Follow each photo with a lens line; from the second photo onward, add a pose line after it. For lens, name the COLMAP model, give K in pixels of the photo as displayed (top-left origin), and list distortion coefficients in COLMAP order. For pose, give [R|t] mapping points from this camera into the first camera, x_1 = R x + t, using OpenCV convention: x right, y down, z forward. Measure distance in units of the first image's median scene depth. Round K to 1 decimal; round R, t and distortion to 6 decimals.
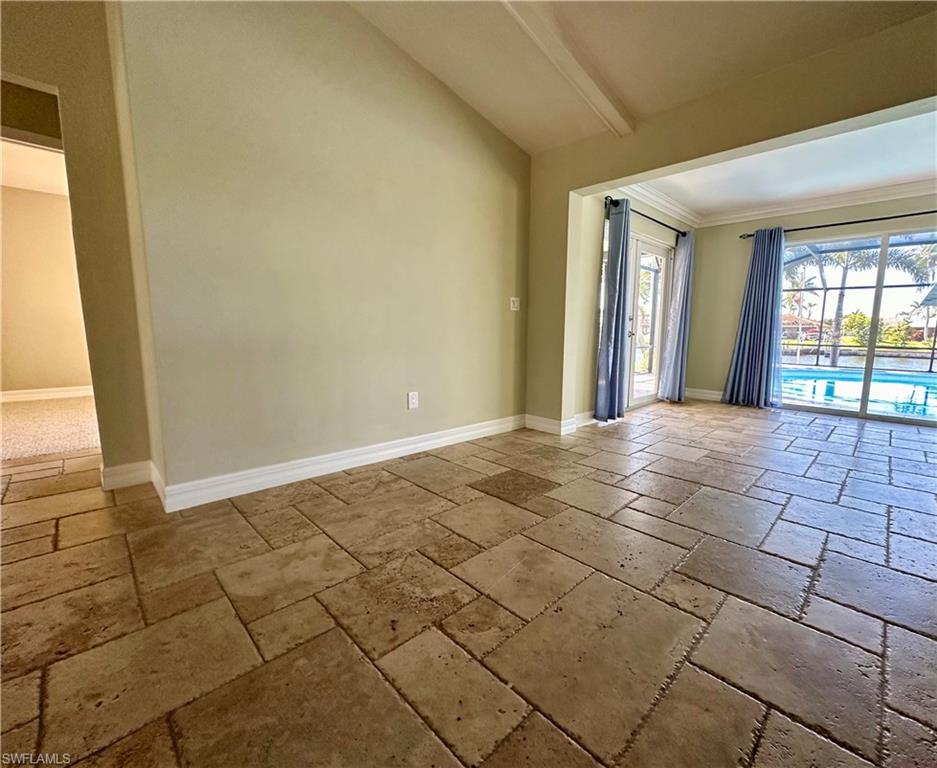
lens RADIAL K [[412.0, 0, 518.8], [0, 412.0, 386.3], [0, 0, 1]] dist [-0.000337, 0.000086]
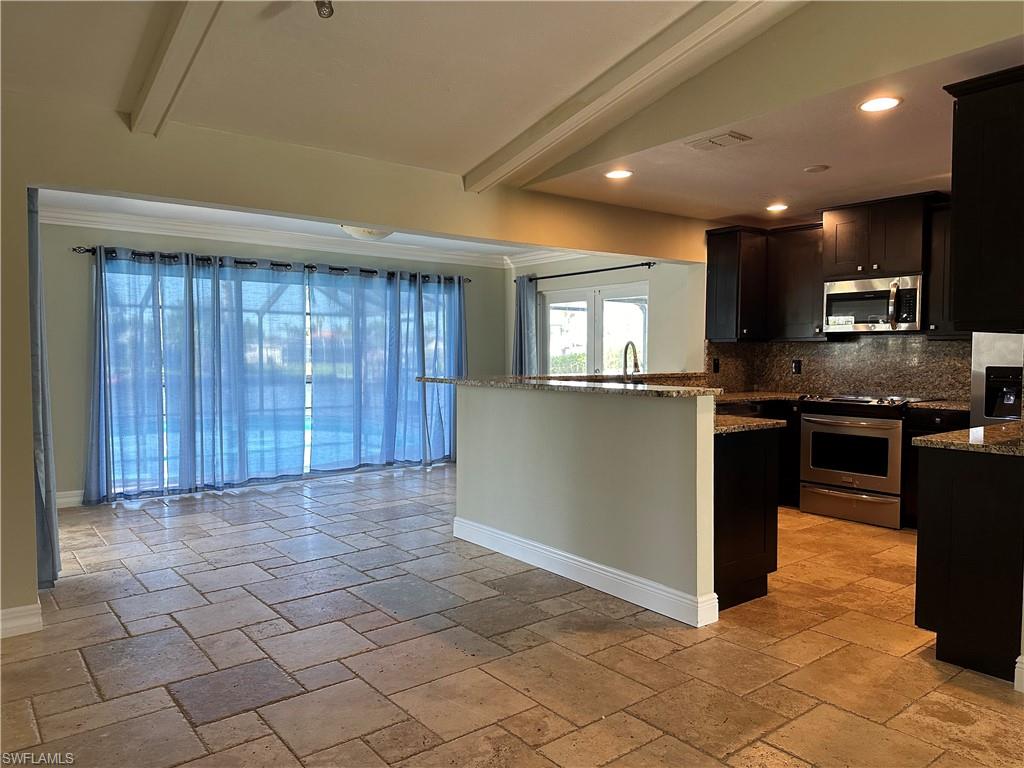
lens RADIAL K [[719.3, 0, 512.9], [0, 719.3, 382.9], [0, 0, 1]] dist [0.058988, -0.063139]
pose [[0.157067, -0.061169, 0.985692, -0.879934], [0.138659, 0.989559, 0.039314, -0.183600], [-0.977806, 0.130500, 0.163909, 0.285764]]
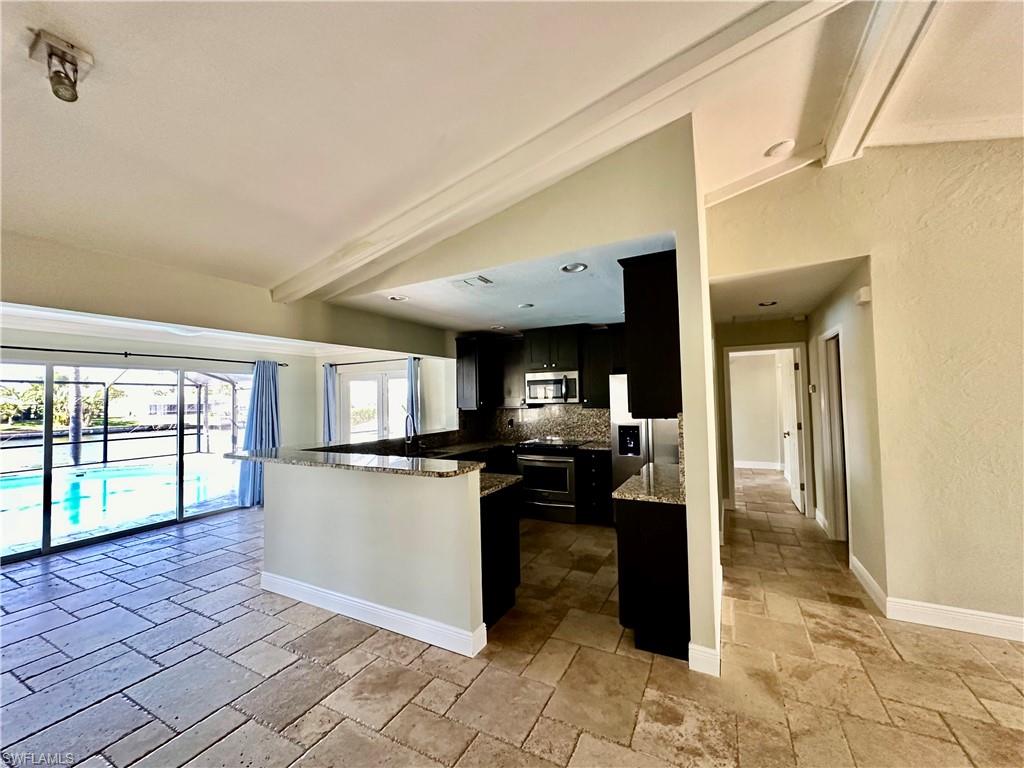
lens RADIAL K [[410.2, 0, 510.9], [0, 410.2, 382.8], [0, 0, 1]] dist [-0.001073, 0.000284]
pose [[-0.258260, 0.025455, 0.965740, -0.534978], [0.149500, 0.988664, 0.013920, -0.256291], [-0.954438, 0.147974, -0.259138, 0.296687]]
